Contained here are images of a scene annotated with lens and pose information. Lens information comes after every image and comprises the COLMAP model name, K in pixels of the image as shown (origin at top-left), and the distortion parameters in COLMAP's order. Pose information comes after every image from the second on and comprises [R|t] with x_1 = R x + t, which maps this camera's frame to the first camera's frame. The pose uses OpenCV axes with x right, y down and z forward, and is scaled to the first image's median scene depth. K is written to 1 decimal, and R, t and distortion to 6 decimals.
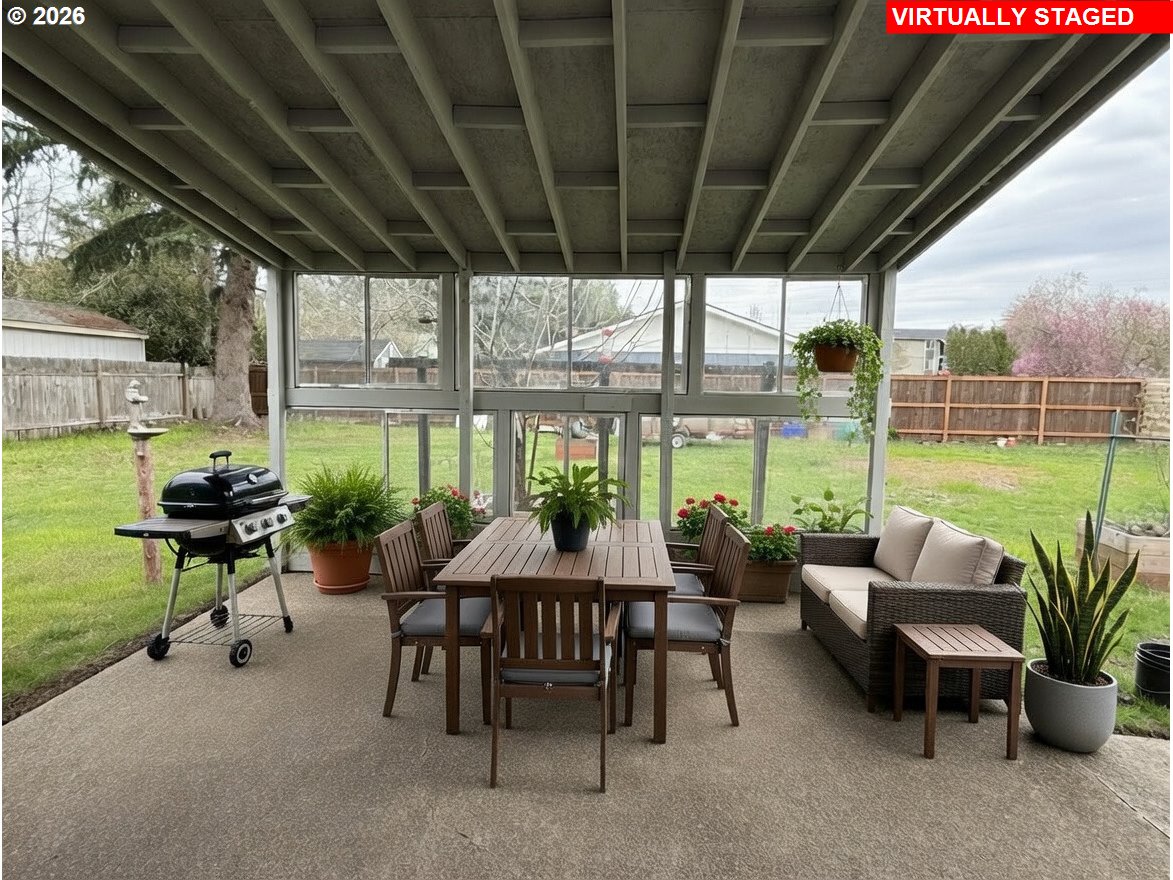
lens RADIAL K [[628.1, 0, 572.4], [0, 628.1, 434.8], [0, 0, 1]] dist [-0.000290, -0.000183]
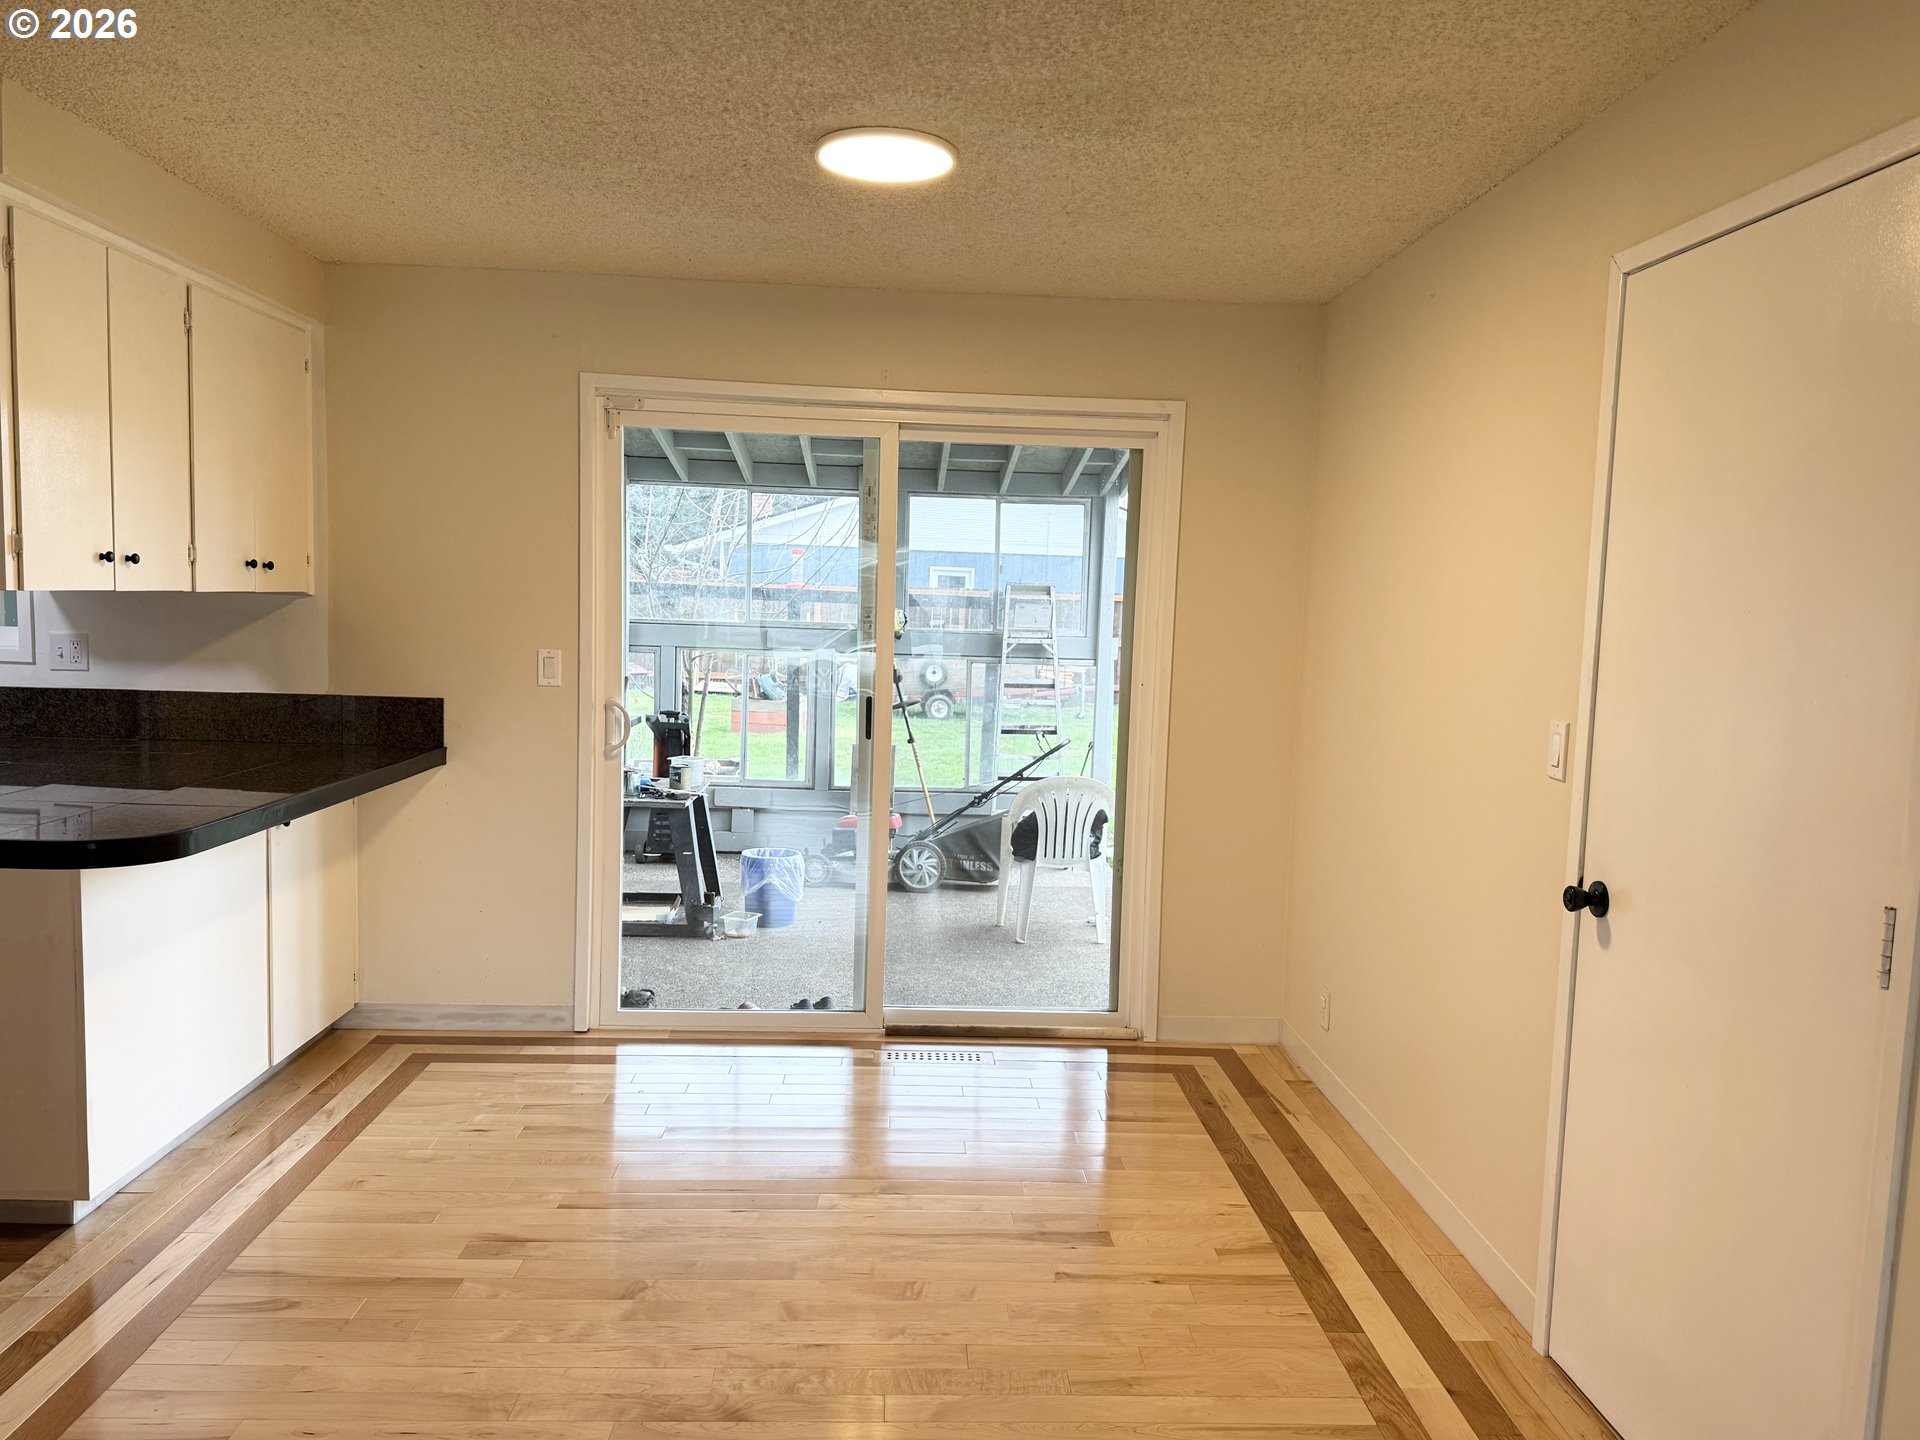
lens RADIAL K [[1389.7, 0, 962.7], [0, 1389.7, 726.8], [0, 0, 1]] dist [0.112894, -0.179718]
pose [[0.991675, 0.005445, 0.128648, 0.037665], [-0.006216, 0.999965, 0.005592, 0.048568], [-0.128613, -0.006345, 0.991674, -0.788802]]
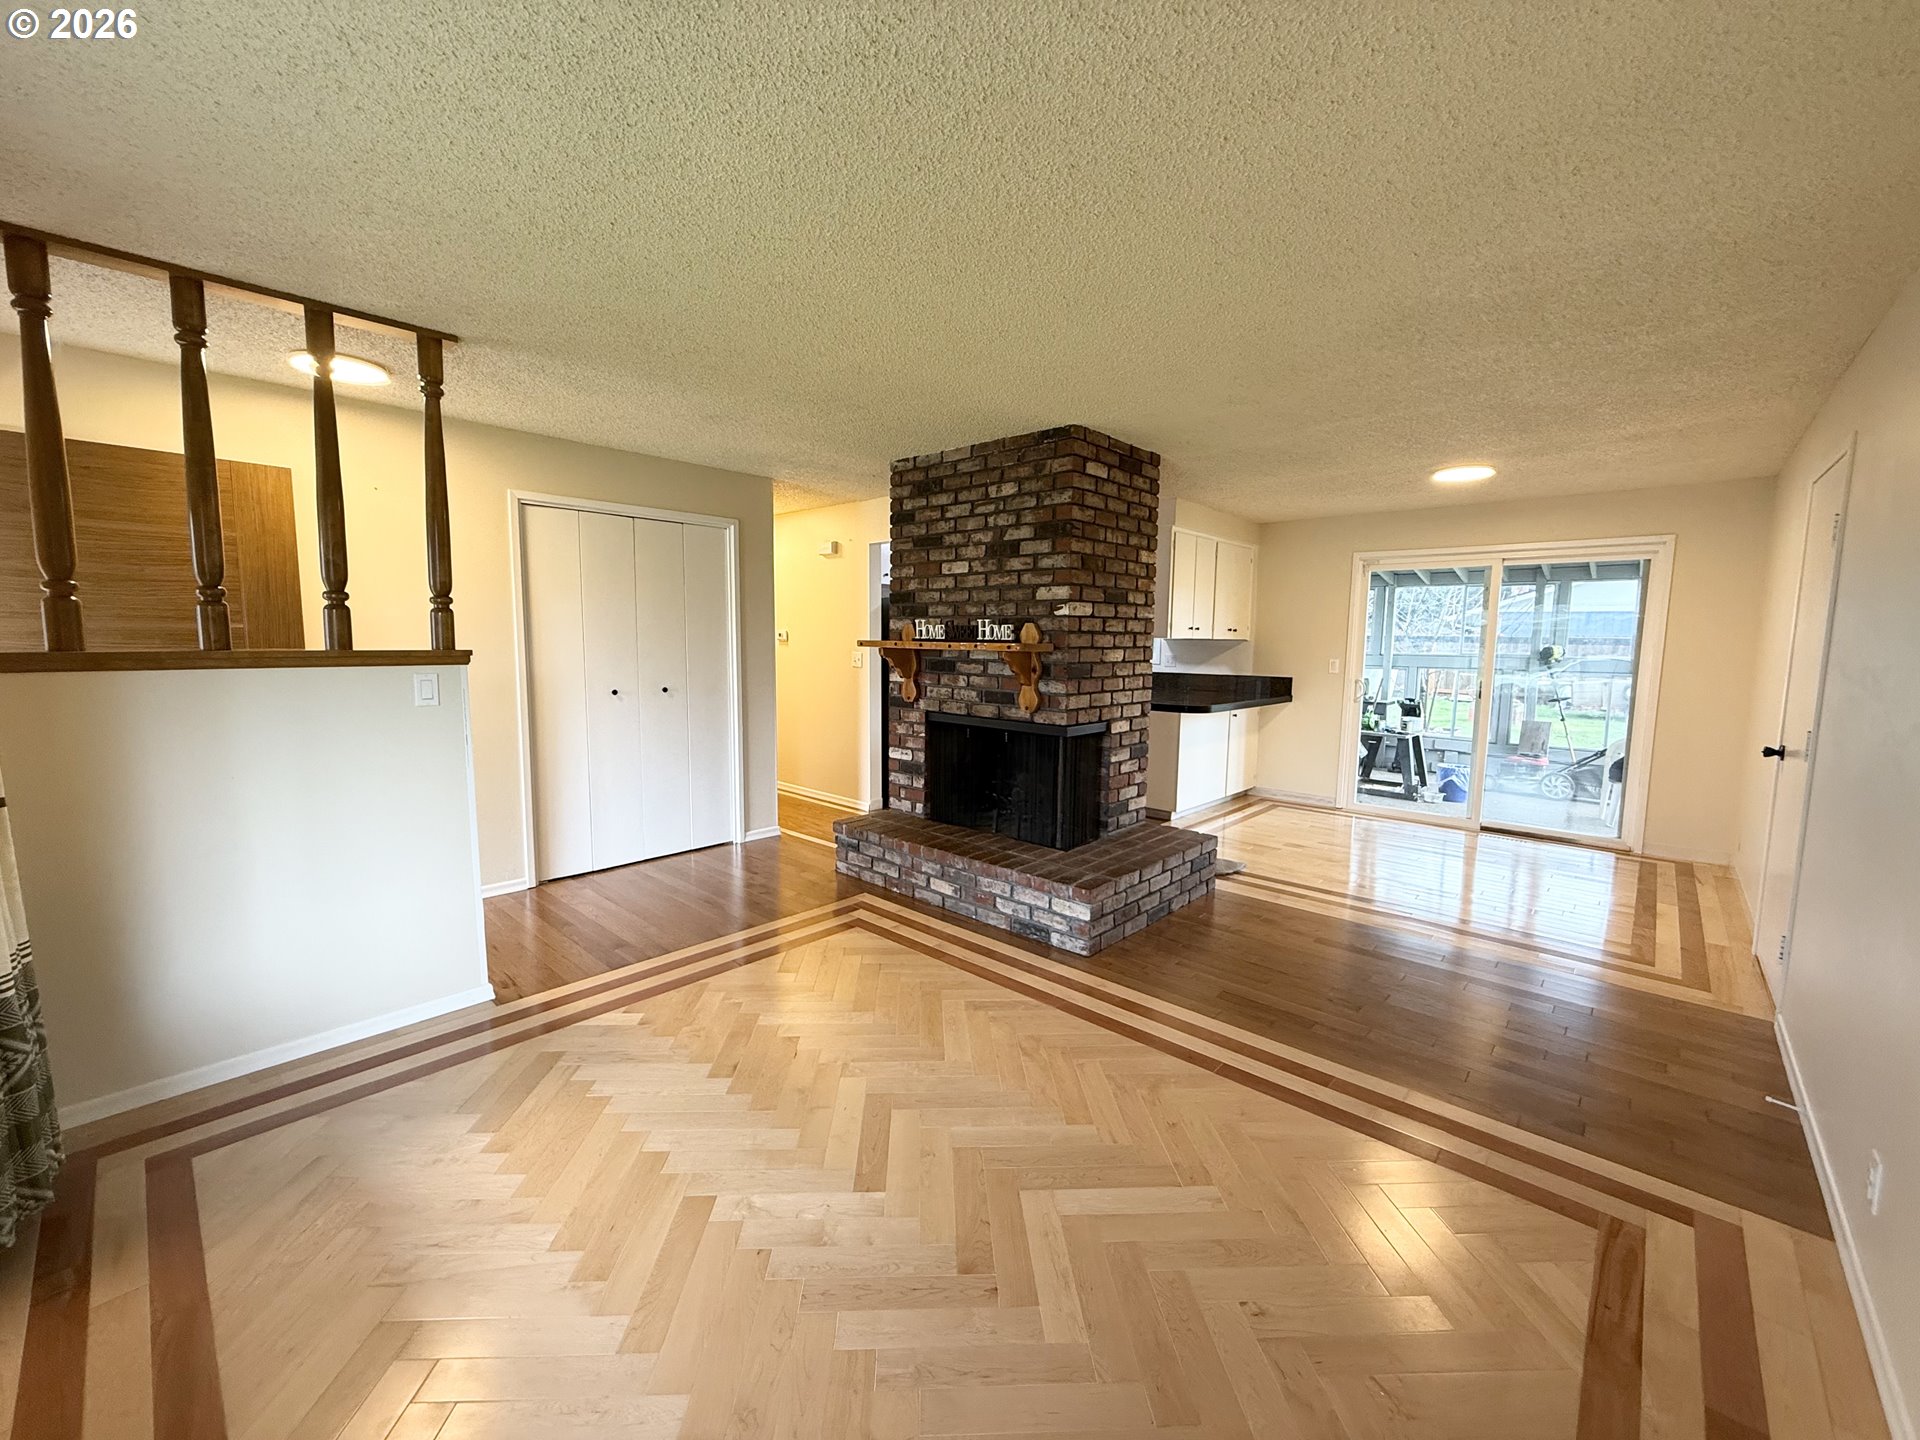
lens RADIAL K [[768.9, 0, 960.0], [0, 768.9, 720.0], [0, 0, 1]] dist [0.008175, -0.000018]
pose [[0.794764, 0.059714, -0.603973, 0.162871], [-0.054708, 0.998145, 0.026695, 0.100804], [0.604447, 0.011826, 0.796557, -1.217388]]
